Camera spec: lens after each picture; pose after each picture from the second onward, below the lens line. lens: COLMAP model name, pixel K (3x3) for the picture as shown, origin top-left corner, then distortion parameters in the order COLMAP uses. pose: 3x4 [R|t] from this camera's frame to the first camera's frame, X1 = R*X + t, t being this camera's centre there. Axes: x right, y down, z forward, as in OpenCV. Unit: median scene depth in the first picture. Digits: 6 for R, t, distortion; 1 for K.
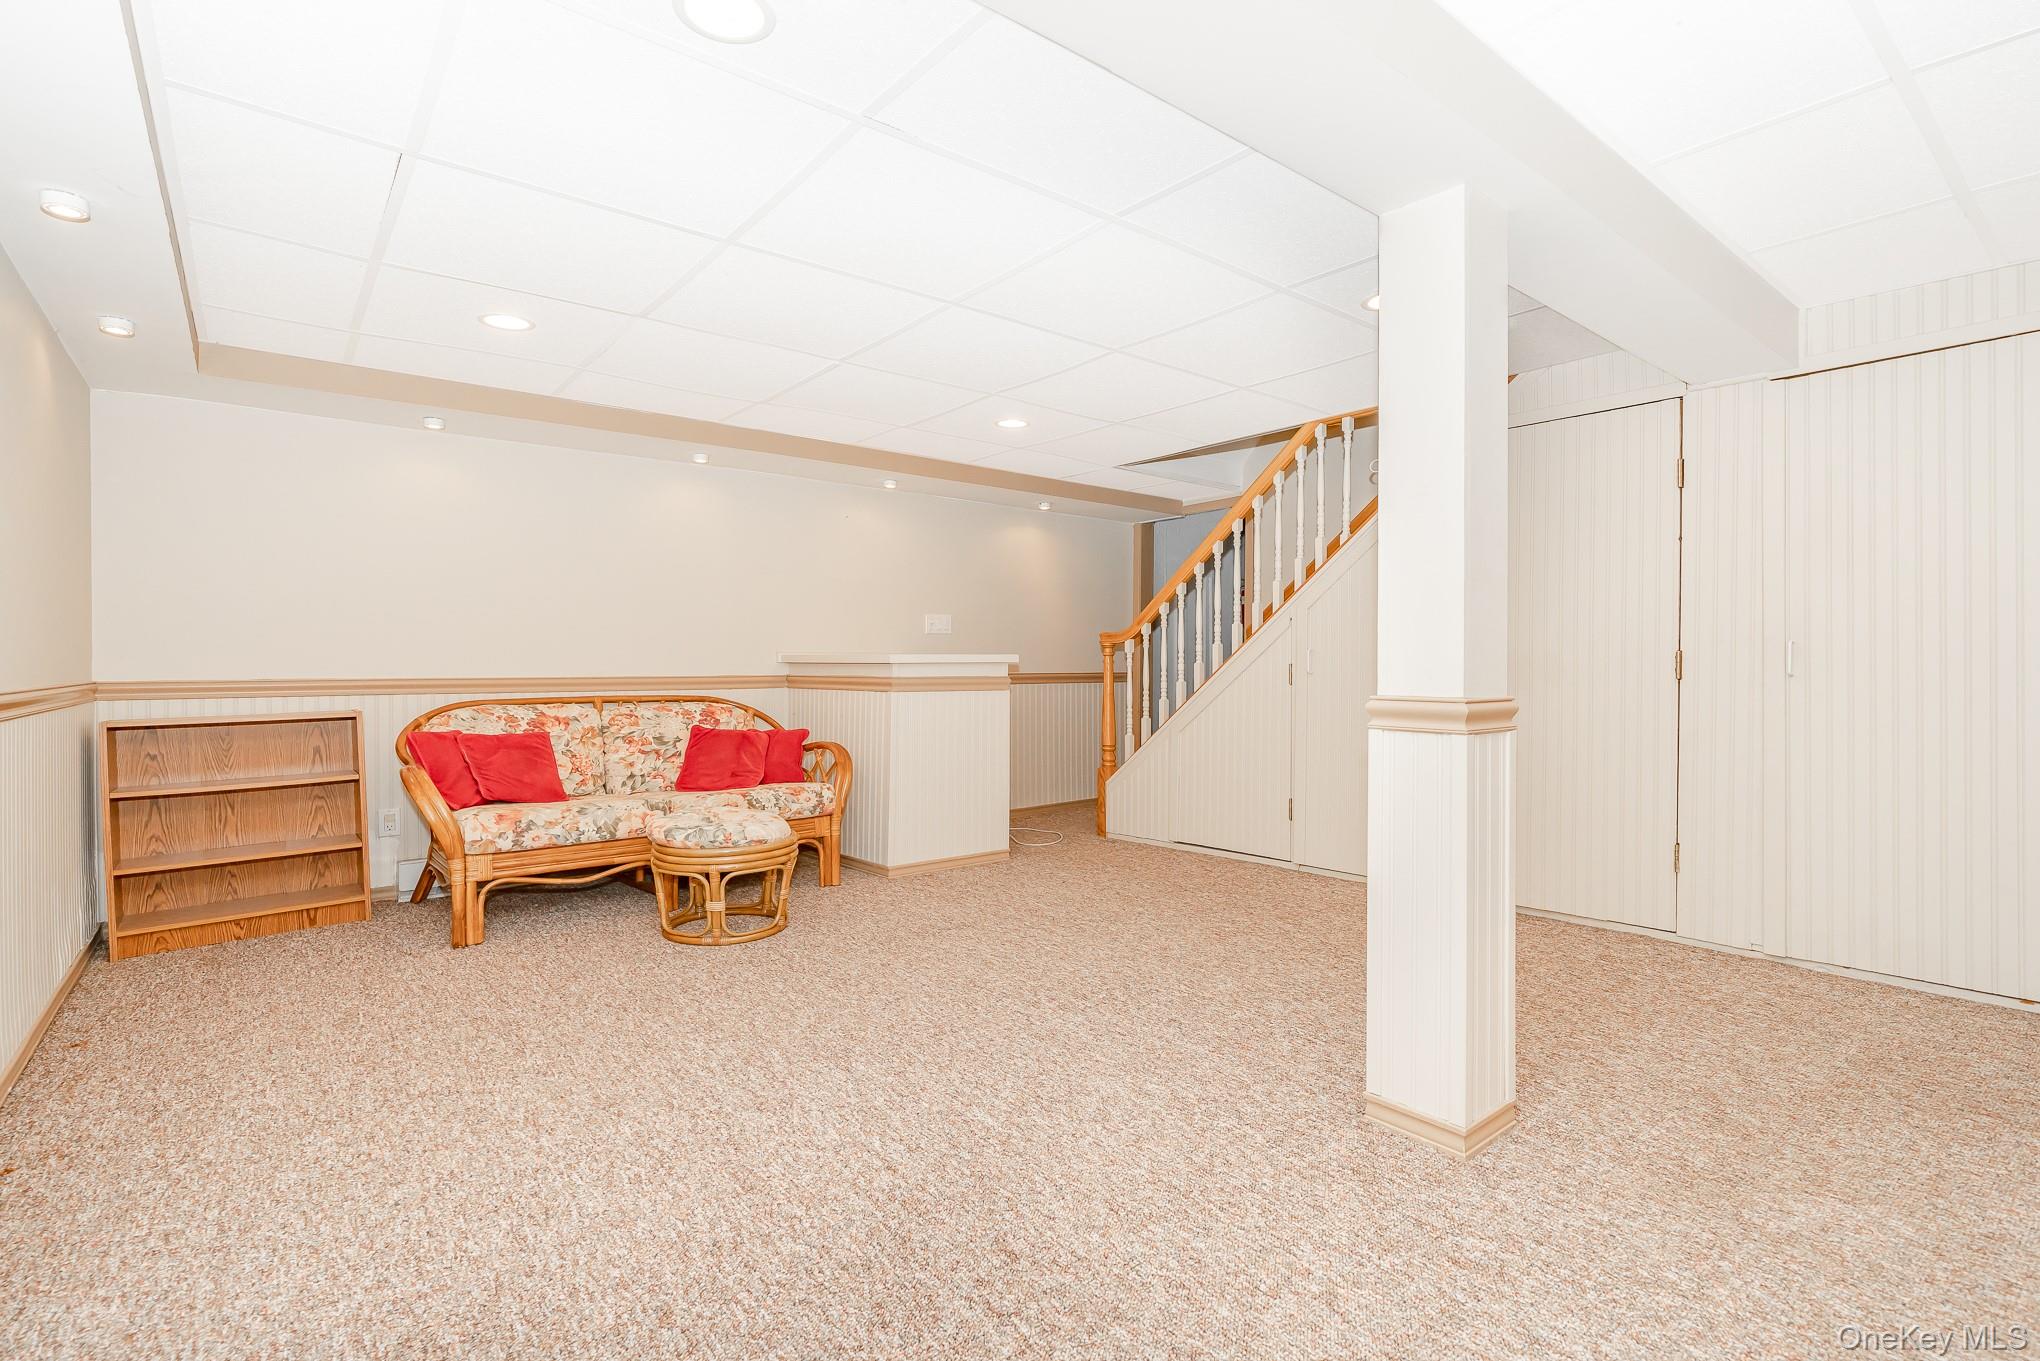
lens RADIAL K [[814.1, 0, 1020.0], [0, 814.1, 680.5], [0, 0, 1]] dist [0.001436, 0.000156]
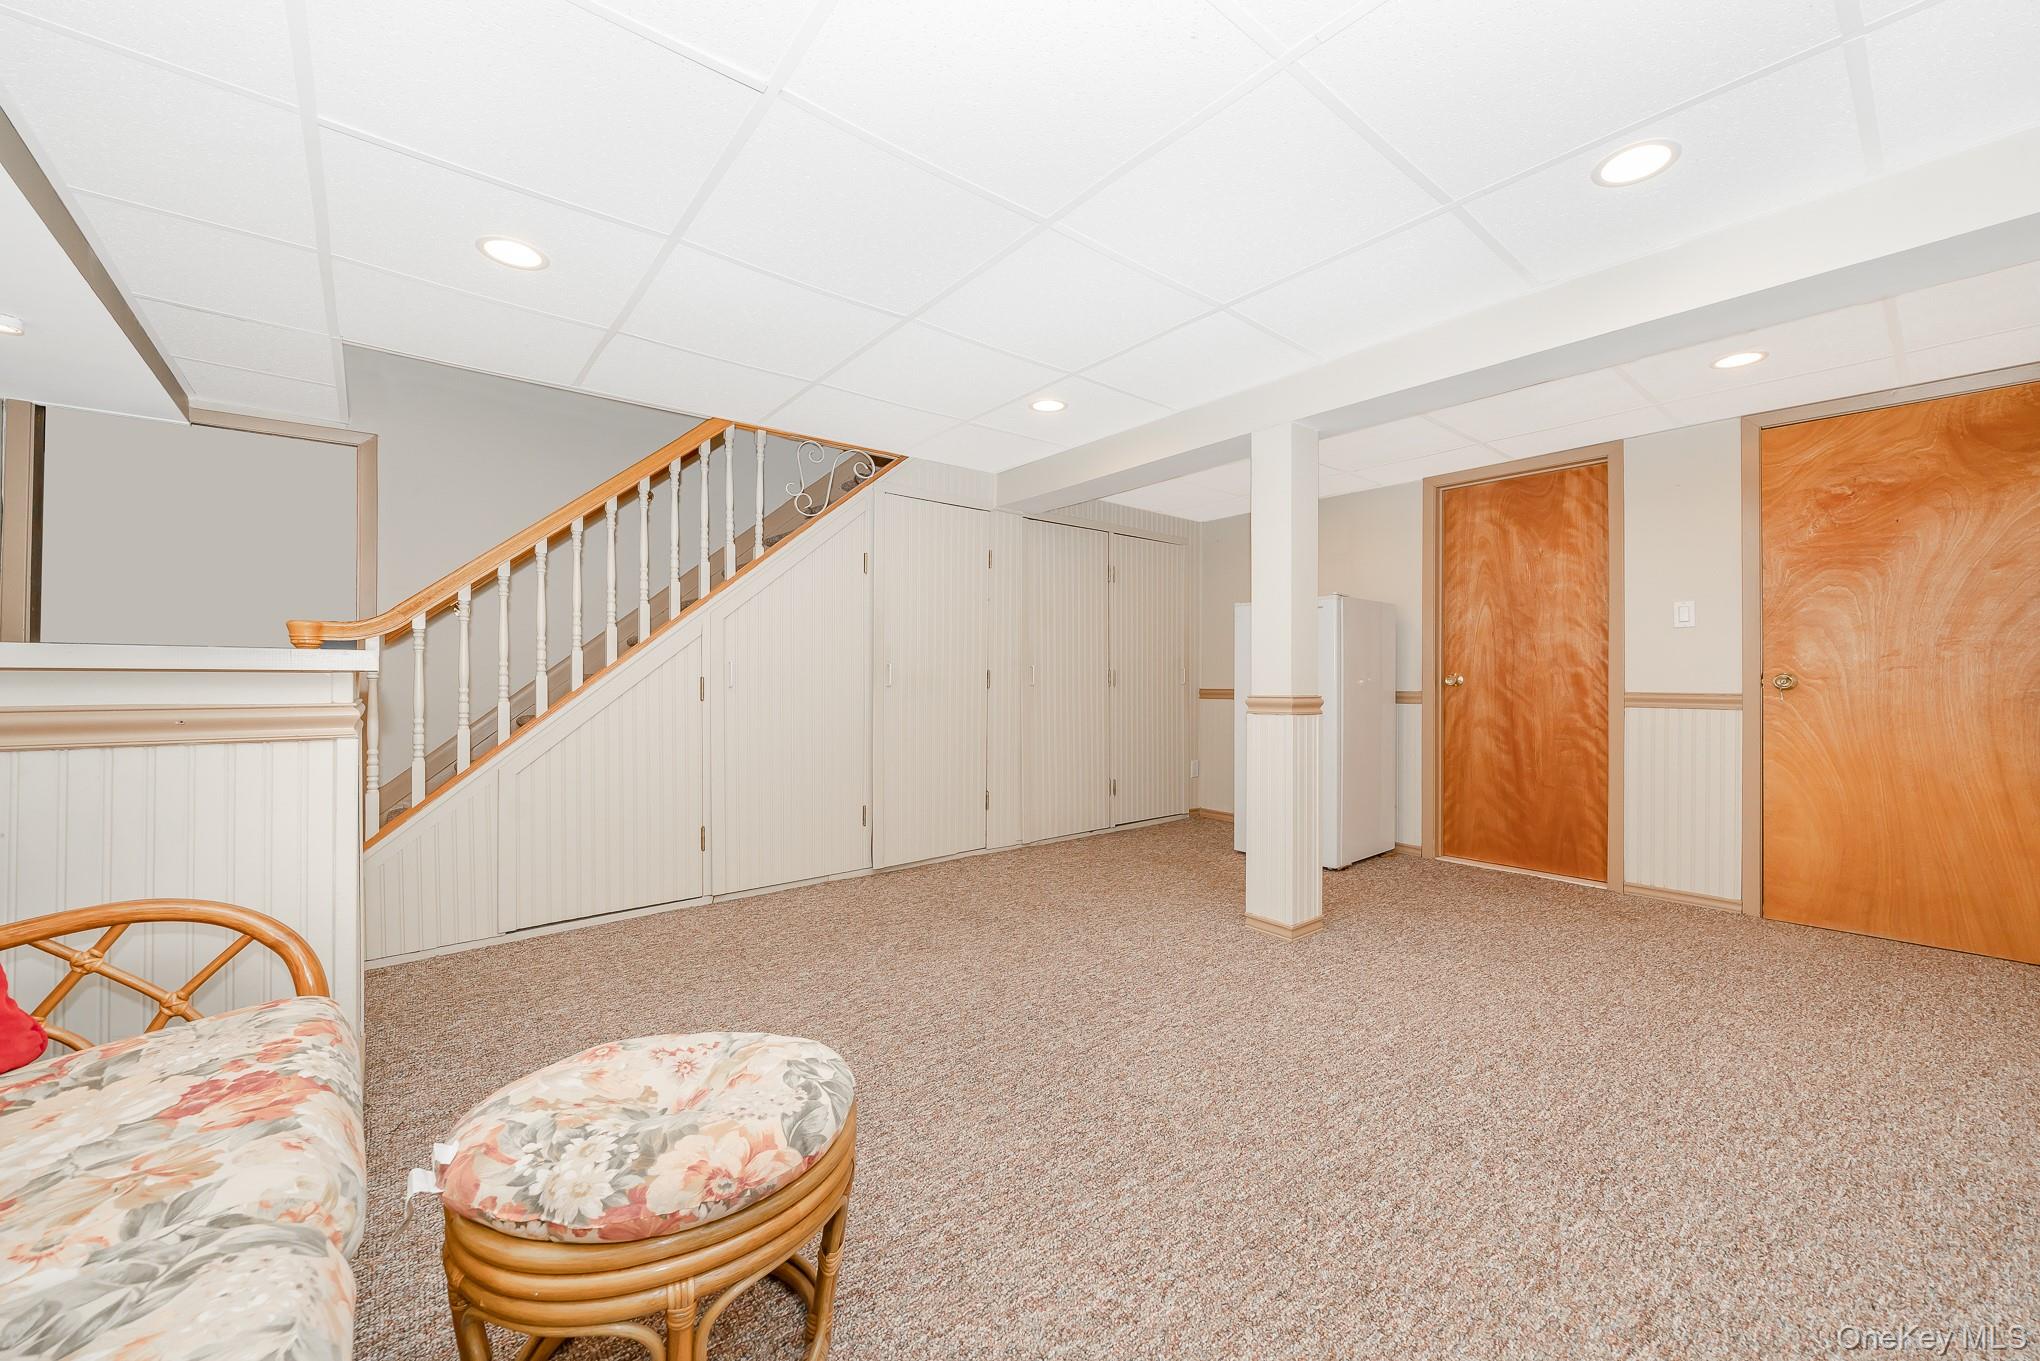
lens RADIAL K [[796.1, 0, 1020.0], [0, 796.1, 680.5], [0, 0, 1]] dist [-0.002227, -0.000375]
pose [[0.065803, -0.001629, 0.997831, -1.267524], [0.018693, 0.999825, 0.000400, -0.024547], [-0.997658, 0.018626, 0.065822, 1.428466]]
